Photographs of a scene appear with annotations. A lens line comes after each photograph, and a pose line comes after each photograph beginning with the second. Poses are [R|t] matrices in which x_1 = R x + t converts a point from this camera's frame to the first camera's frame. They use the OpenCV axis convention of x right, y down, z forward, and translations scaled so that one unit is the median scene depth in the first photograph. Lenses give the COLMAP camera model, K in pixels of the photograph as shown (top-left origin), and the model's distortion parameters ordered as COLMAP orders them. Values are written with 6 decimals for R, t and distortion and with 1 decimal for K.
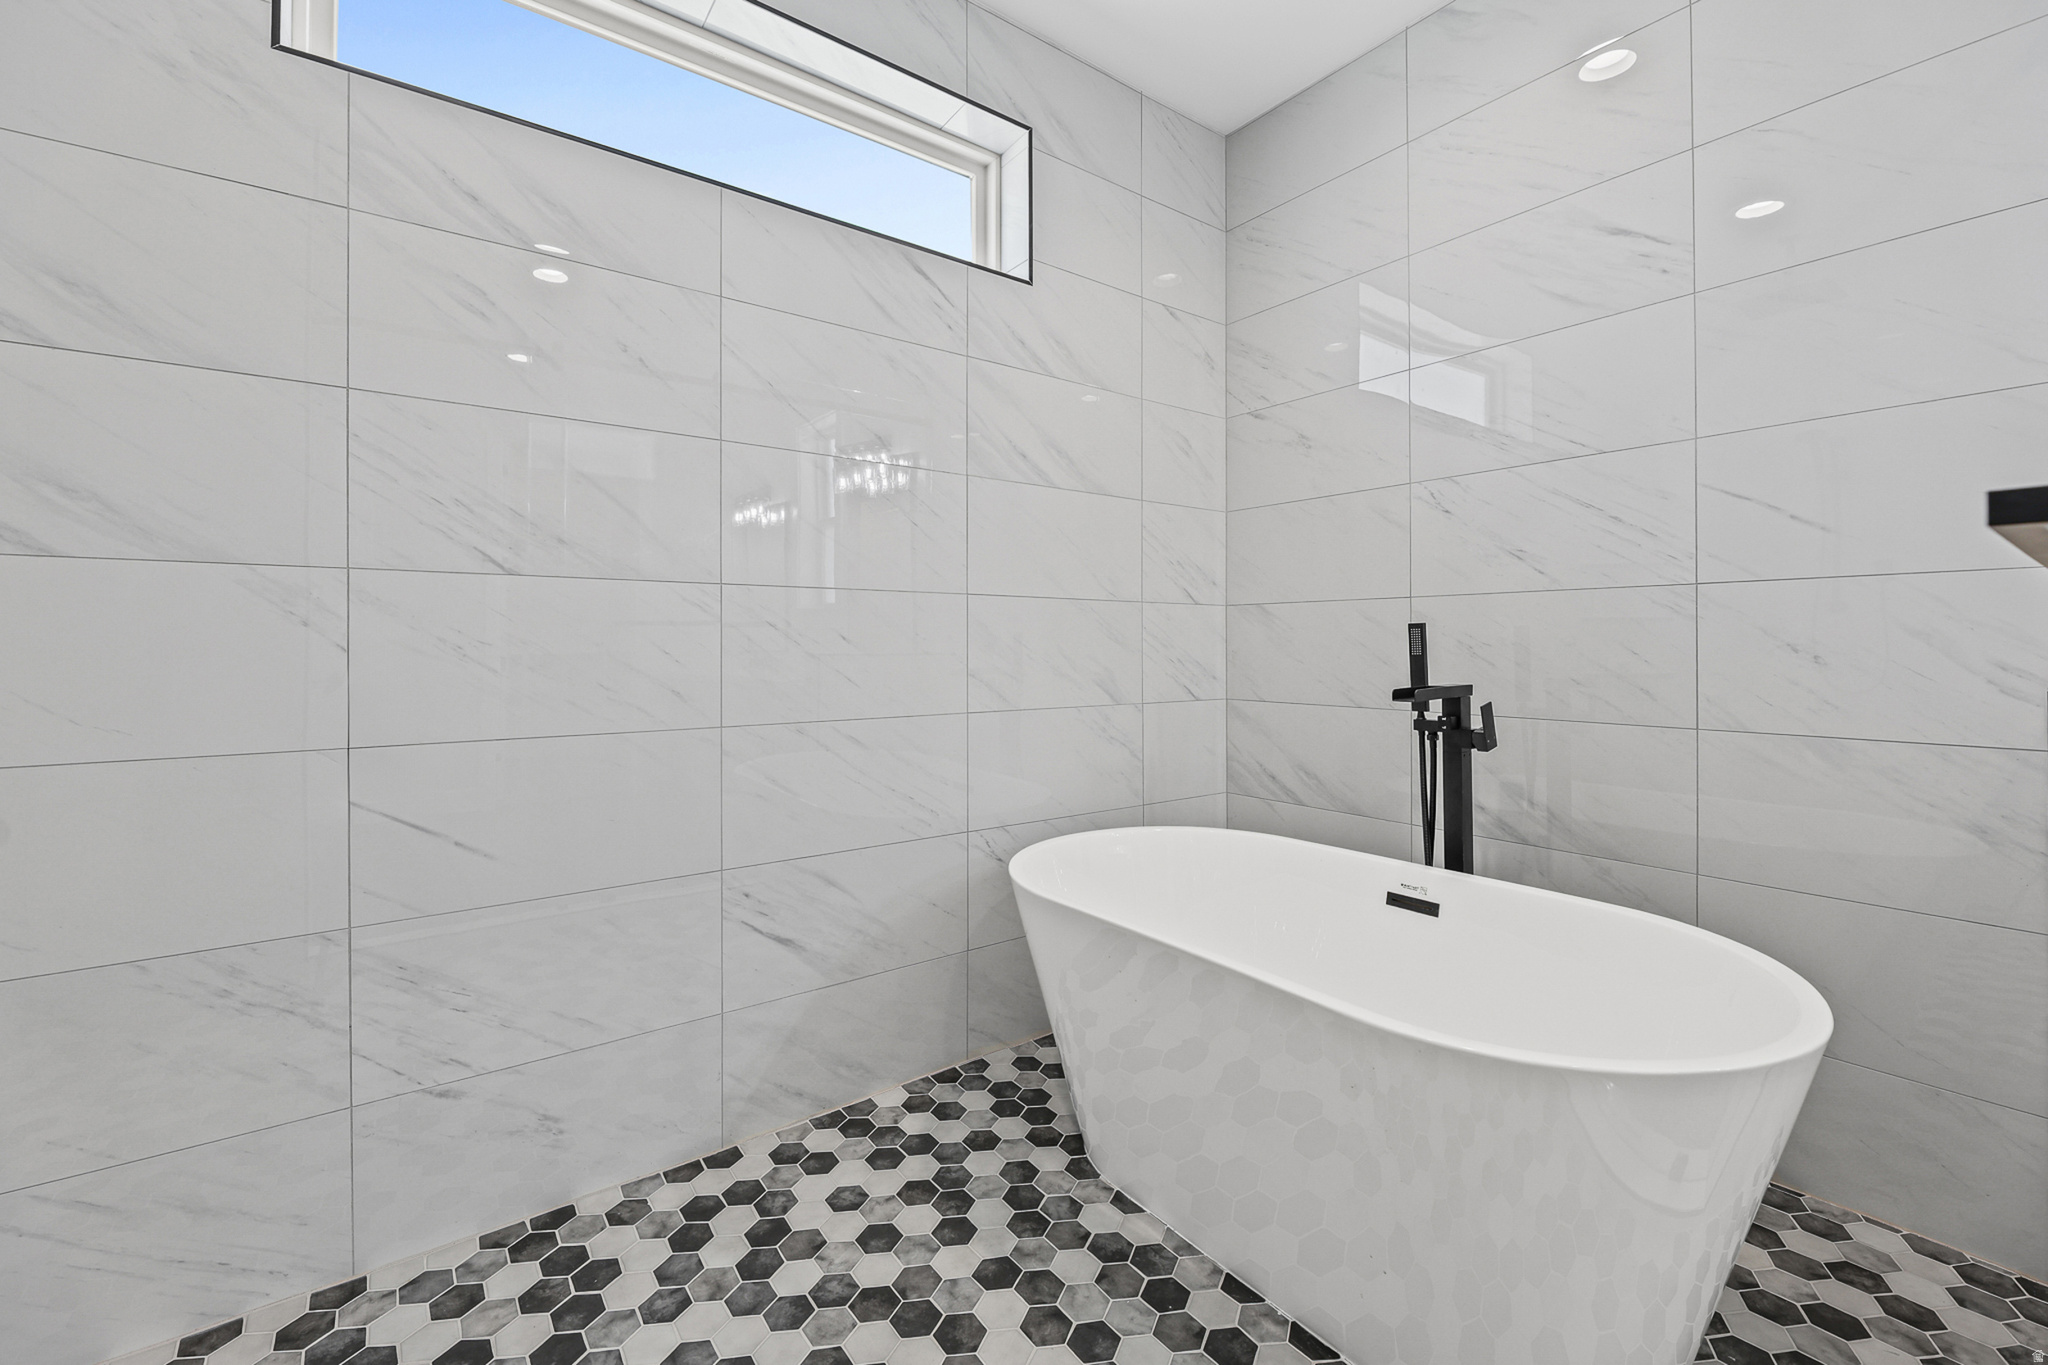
lens RADIAL K [[845.3, 0, 1075.1], [0, 845.3, 644.4], [0, 0, 1]] dist [0.000629, -0.004047]
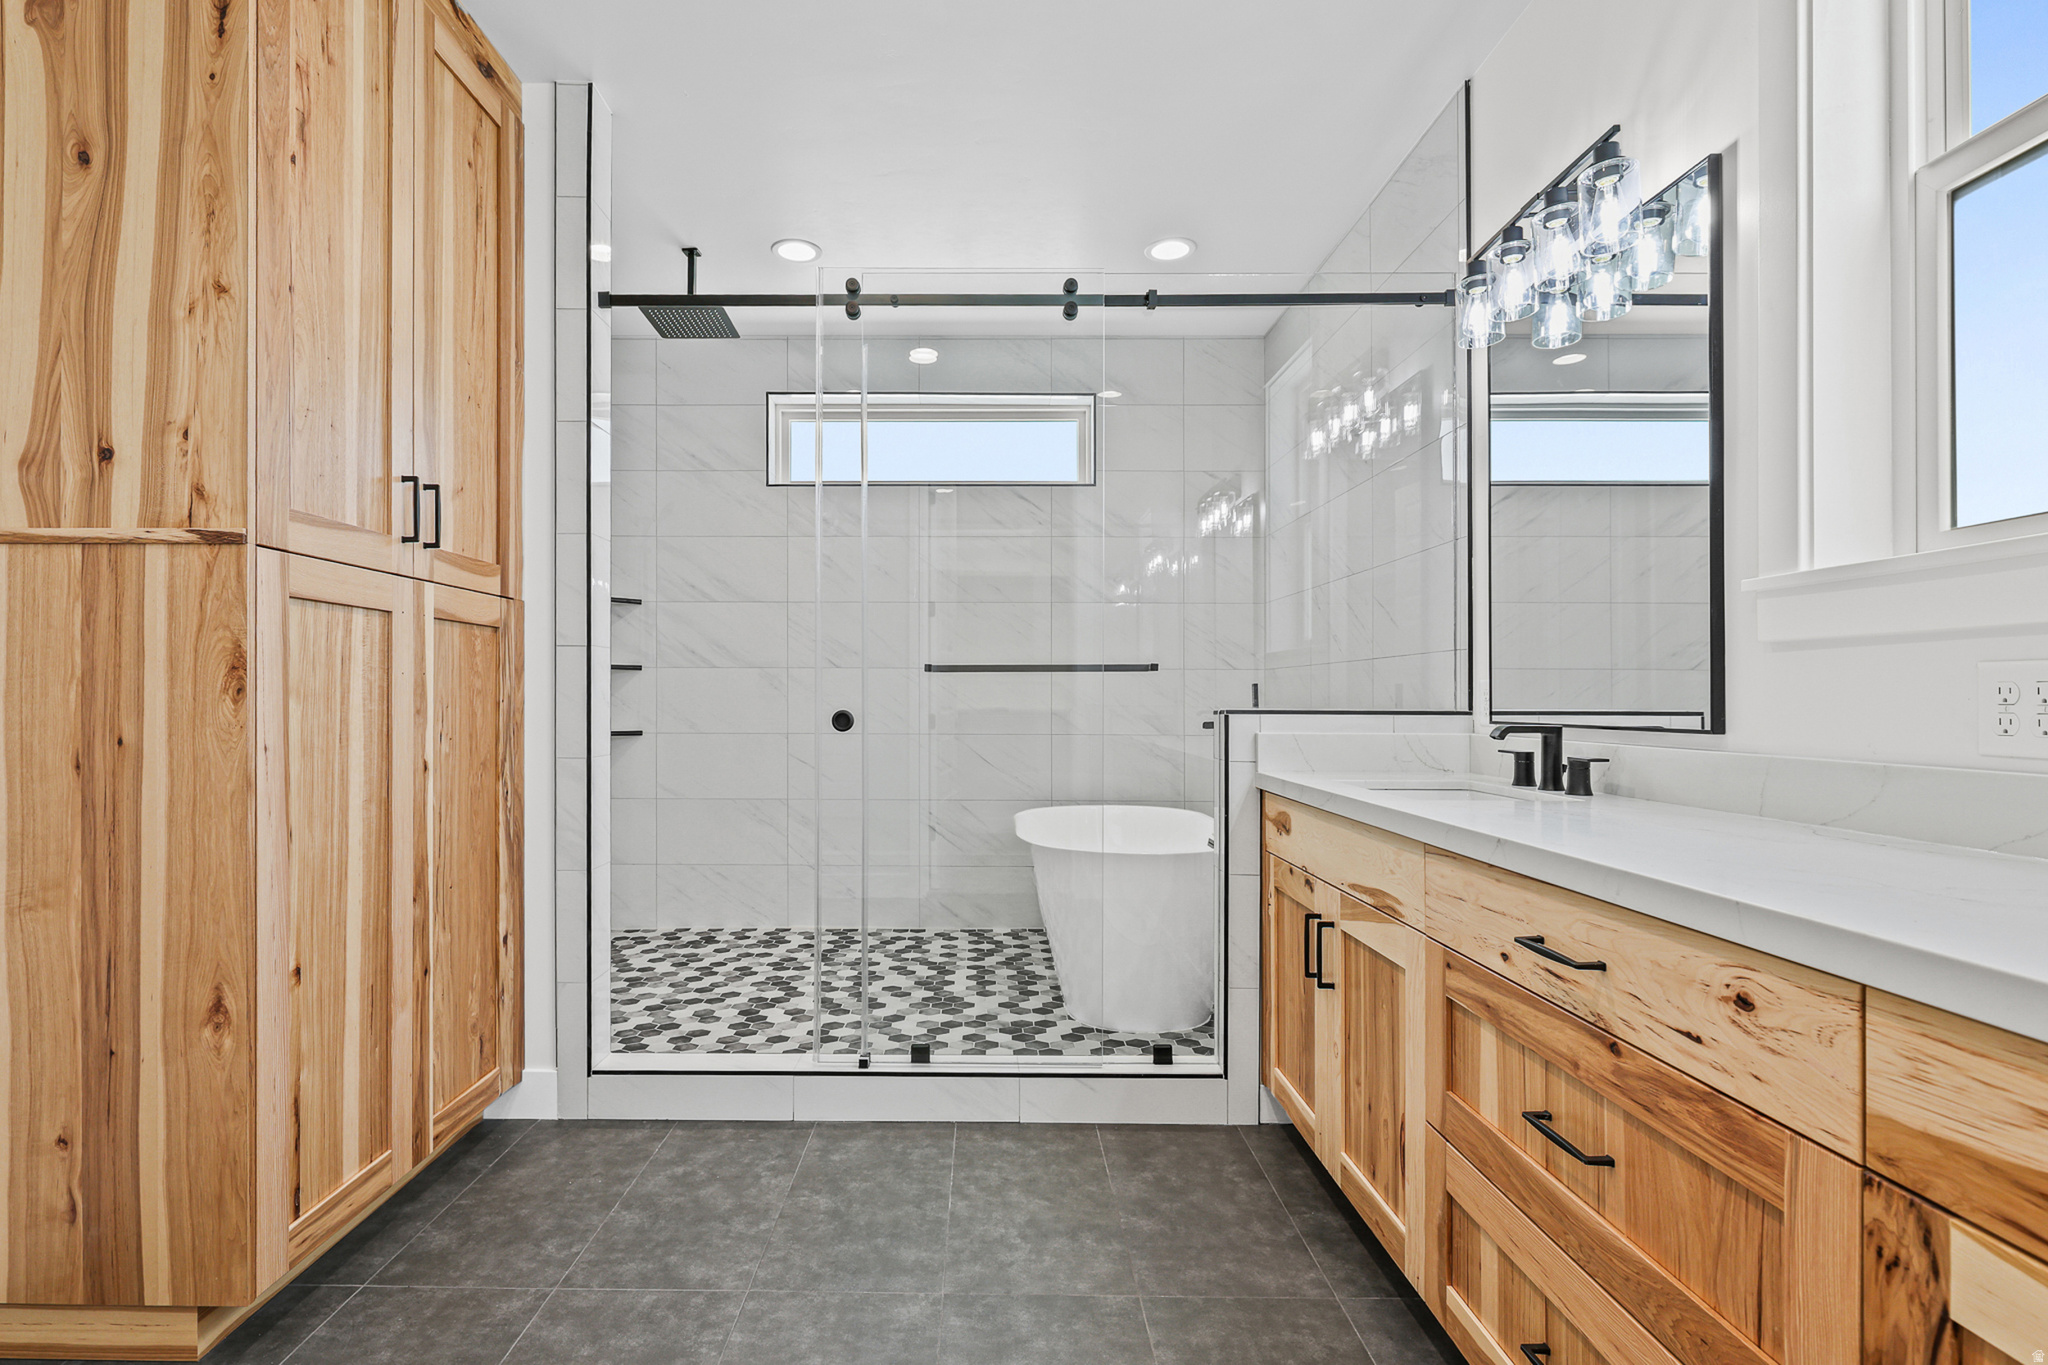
lens RADIAL K [[969.1, 0, 1015.4], [0, 969.1, 689.3], [0, 0, 1]] dist [0.004152, -0.000304]
pose [[0.809217, -0.000486, -0.587510, 1.509531], [-0.005398, 0.999951, -0.008262, 0.005386], [0.587485, 0.009857, 0.809175, -1.059112]]
